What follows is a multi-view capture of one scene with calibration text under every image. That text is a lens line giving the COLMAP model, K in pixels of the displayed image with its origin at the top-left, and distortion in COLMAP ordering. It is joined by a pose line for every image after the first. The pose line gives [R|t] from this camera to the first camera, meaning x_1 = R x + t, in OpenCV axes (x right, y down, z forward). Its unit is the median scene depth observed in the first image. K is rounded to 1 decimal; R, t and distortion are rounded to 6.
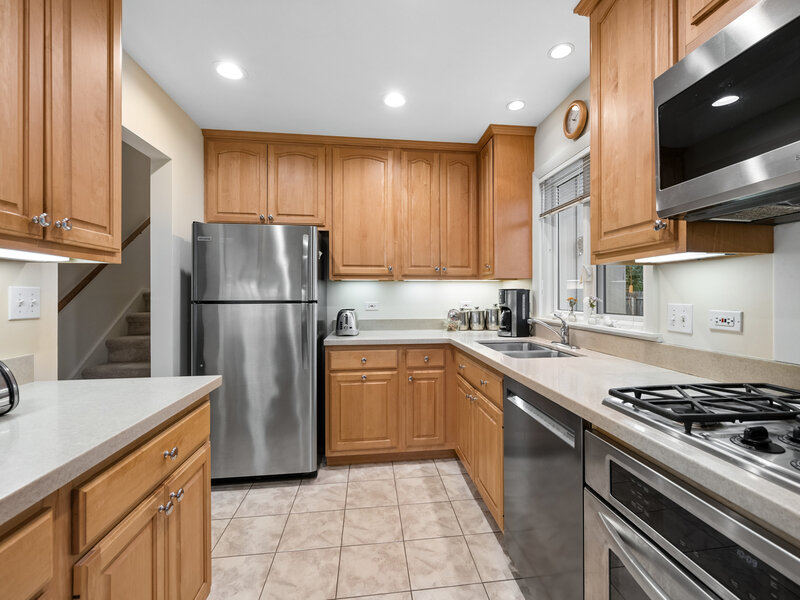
lens RADIAL K [[345.9, 0, 404.4], [0, 345.9, 295.0], [0, 0, 1]] dist [-0.004477, -0.000213]
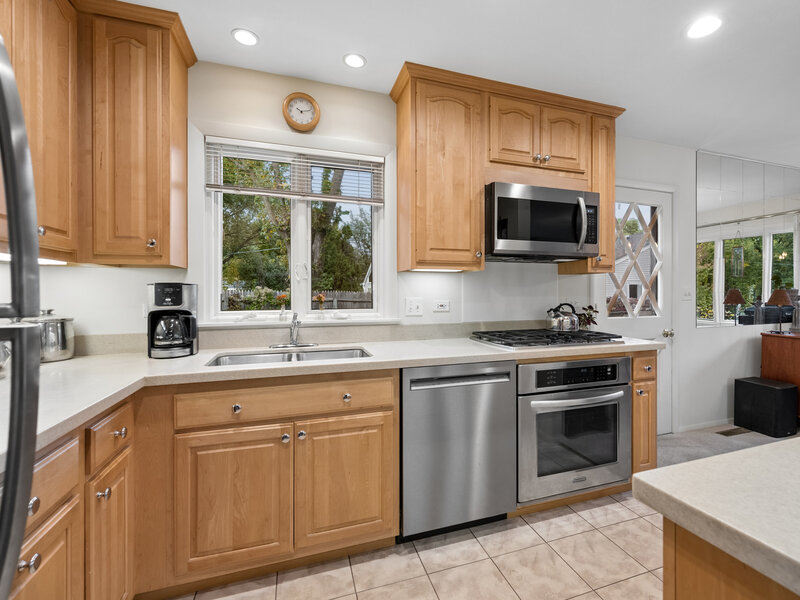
lens RADIAL K [[345.9, 0, 404.0], [0, 345.9, 299.0], [0, 0, 1]] dist [-0.004477, -0.000213]
pose [[-0.188709, -0.007321, 0.982006, -0.749515], [0.000380, 0.999972, 0.007528, 0.015885], [-0.982033, 0.001794, -0.188701, 1.258567]]
